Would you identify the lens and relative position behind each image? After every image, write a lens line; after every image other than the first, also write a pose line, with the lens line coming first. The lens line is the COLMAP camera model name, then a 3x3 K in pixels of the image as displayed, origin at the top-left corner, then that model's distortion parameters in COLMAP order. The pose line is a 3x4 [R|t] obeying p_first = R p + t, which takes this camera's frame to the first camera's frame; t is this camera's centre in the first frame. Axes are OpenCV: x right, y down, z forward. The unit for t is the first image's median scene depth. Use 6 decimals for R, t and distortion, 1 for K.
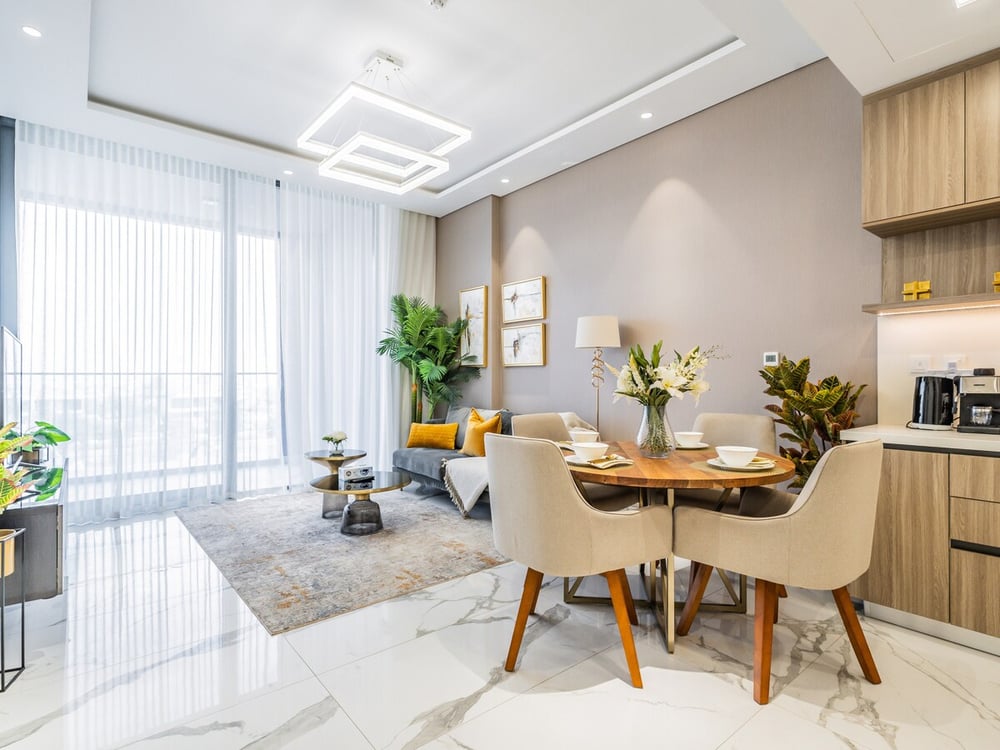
lens RADIAL K [[518.5, 0, 494.6], [0, 518.5, 380.5], [0, 0, 1]] dist [-0.000645, 0.000119]
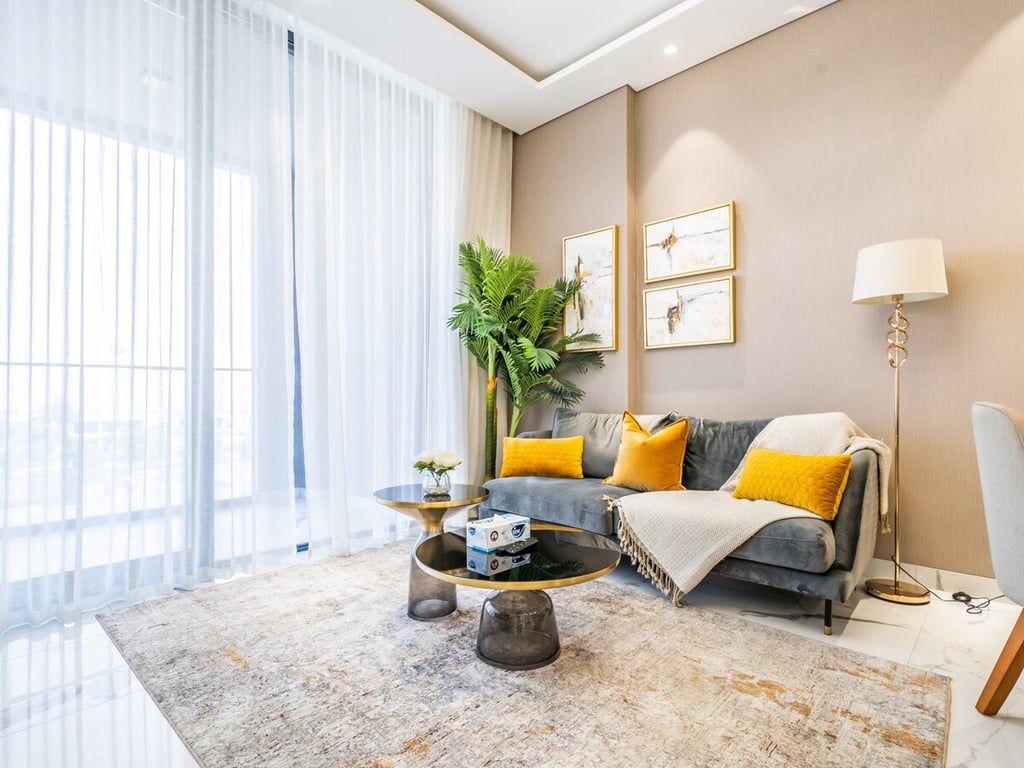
lens RADIAL K [[530.9, 0, 513.4], [0, 530.9, 397.7], [0, 0, 1]] dist [-0.000645, 0.000119]
pose [[0.991319, -0.001644, 0.131467, -0.329001], [0.002390, 0.999982, -0.005521, 0.052387], [-0.131455, 0.005788, 0.991305, 0.503229]]
